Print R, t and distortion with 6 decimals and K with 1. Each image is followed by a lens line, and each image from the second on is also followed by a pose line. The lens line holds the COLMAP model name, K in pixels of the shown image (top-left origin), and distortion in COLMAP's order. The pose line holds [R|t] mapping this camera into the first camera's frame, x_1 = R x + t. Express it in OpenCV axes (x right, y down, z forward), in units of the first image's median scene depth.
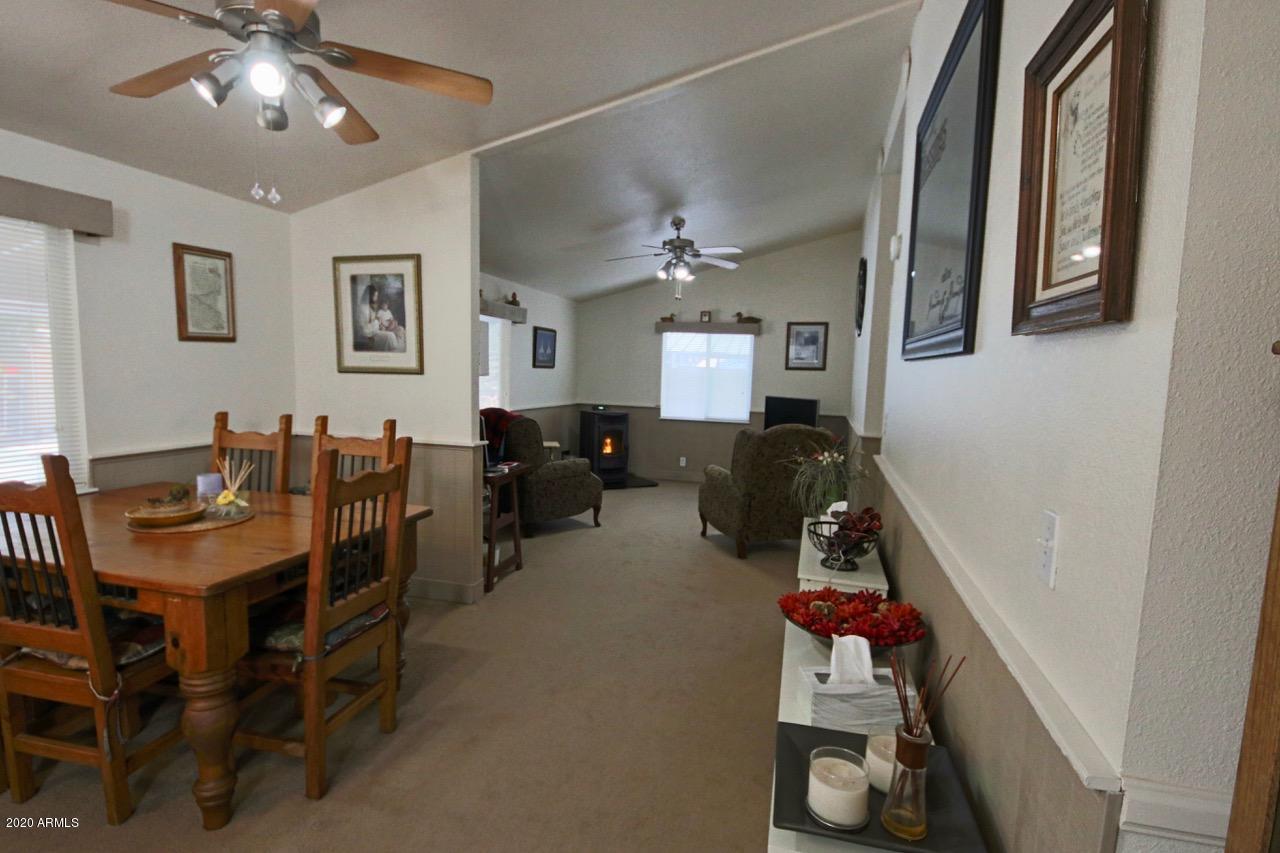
lens RADIAL K [[637.9, 0, 637.6], [0, 637.9, 440.9], [0, 0, 1]] dist [0.045499, -0.038965]
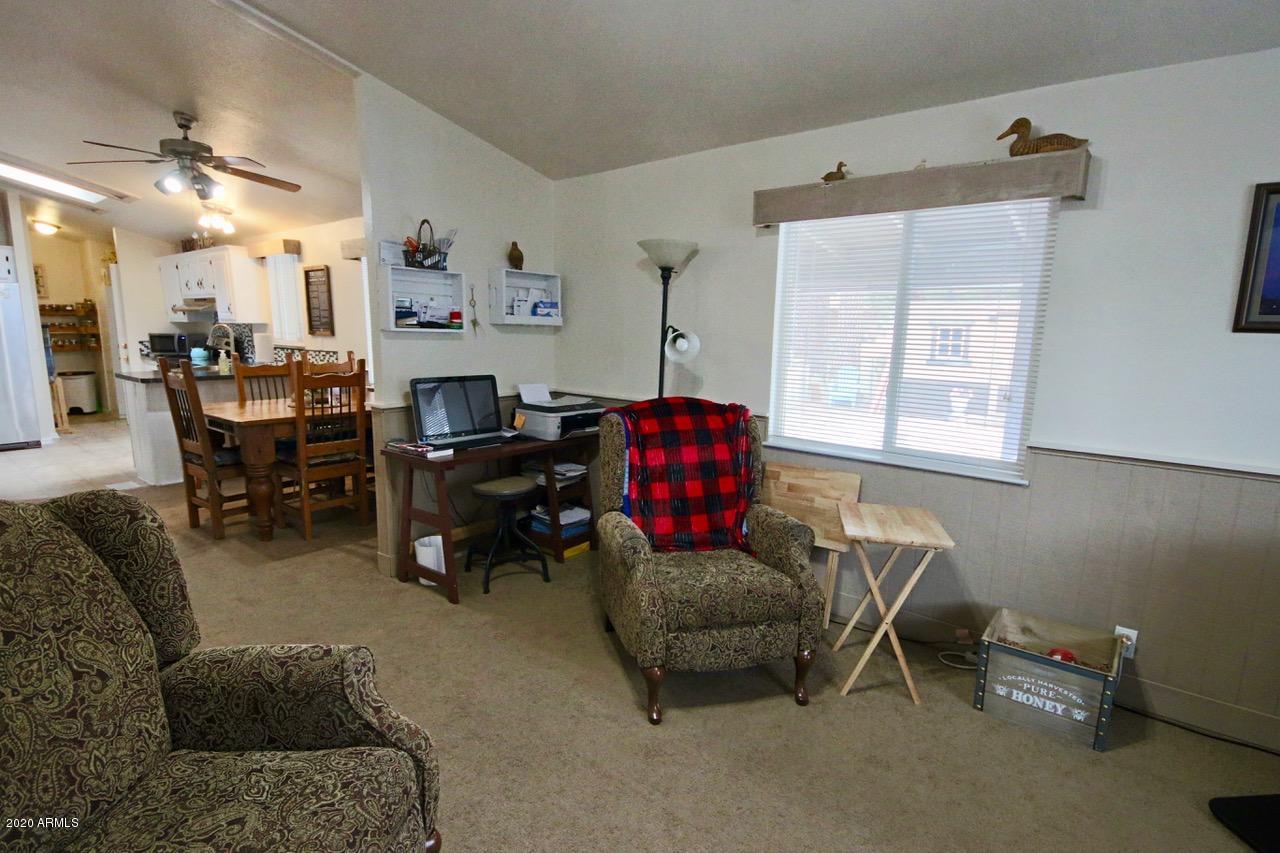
lens RADIAL K [[637.9, 0, 637.6], [0, 637.9, 440.9], [0, 0, 1]] dist [0.045499, -0.038965]
pose [[-0.405983, 0.124567, -0.905351, 0.422969], [-0.130553, 0.972601, 0.192364, -0.165863], [0.904507, 0.196293, -0.378597, 1.668996]]
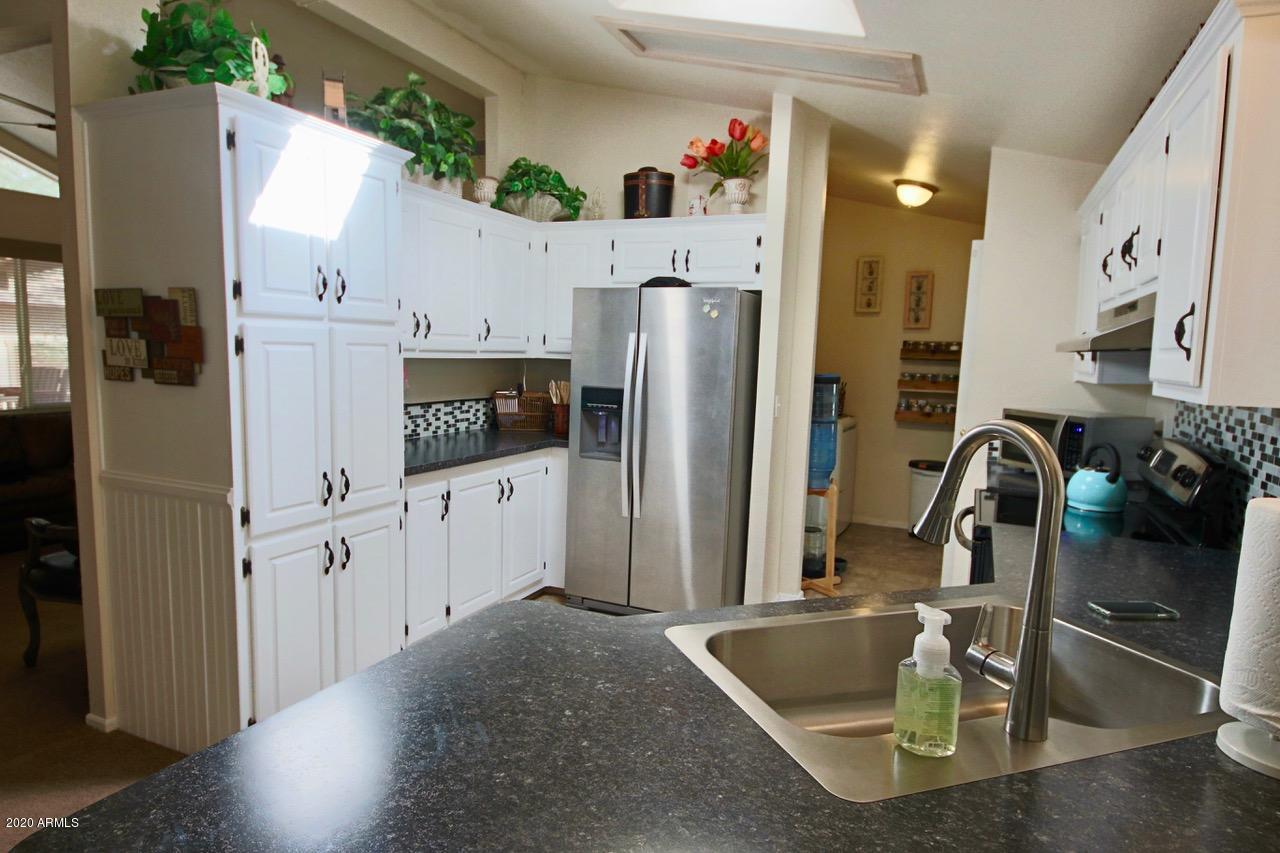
lens RADIAL K [[754.7, 0, 637.3], [0, 754.7, 442.6], [0, 0, 1]] dist [0.025275, -0.000110]
pose [[-0.986984, -0.084510, 0.136823, -0.561053], [-0.049777, 0.969550, 0.239783, -0.057025], [-0.152921, 0.229851, -0.961137, 0.351103]]
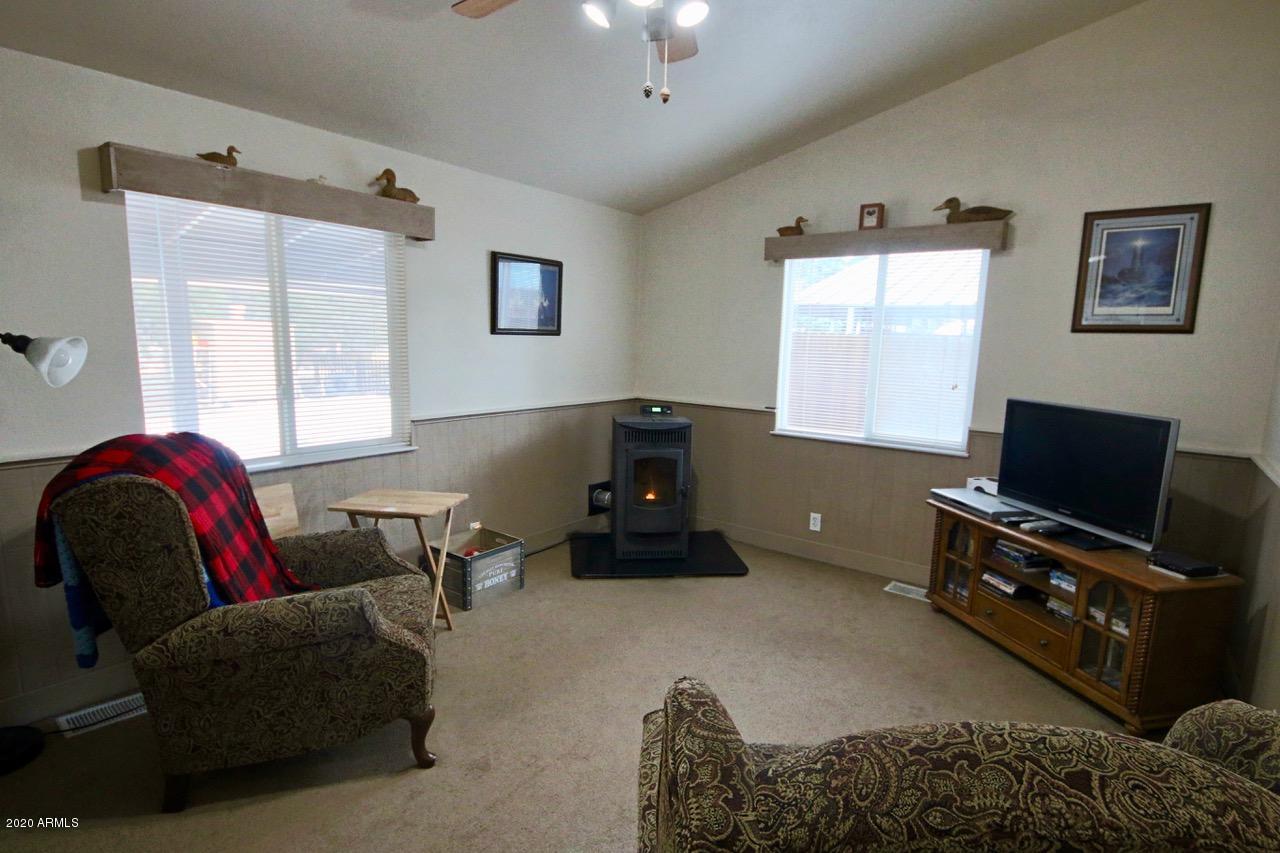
lens RADIAL K [[637.9, 0, 637.6], [0, 637.9, 440.9], [0, 0, 1]] dist [0.045499, -0.038965]
pose [[0.929843, 0.050291, -0.364504, 0.272683], [-0.034066, 0.998127, 0.050811, -0.114805], [0.366377, -0.034829, 0.929814, 1.098089]]
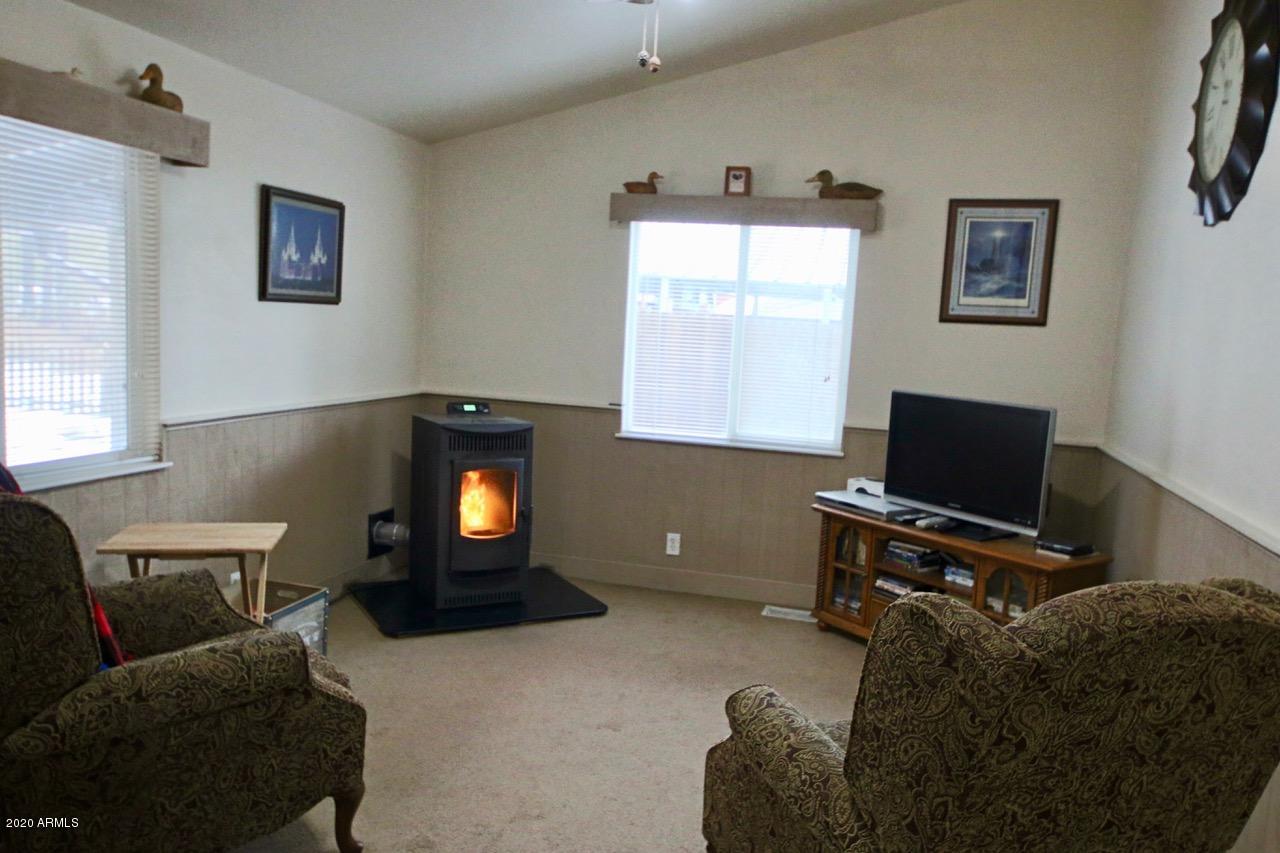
lens RADIAL K [[964.0, 0, 632.4], [0, 964.0, 439.4], [0, 0, 1]] dist [0.039358, -0.009553]
pose [[0.999736, 0.021328, 0.008492, 0.086690], [-0.021465, 0.999636, 0.016325, -0.096927], [-0.008141, -0.016503, 0.999831, 0.878008]]
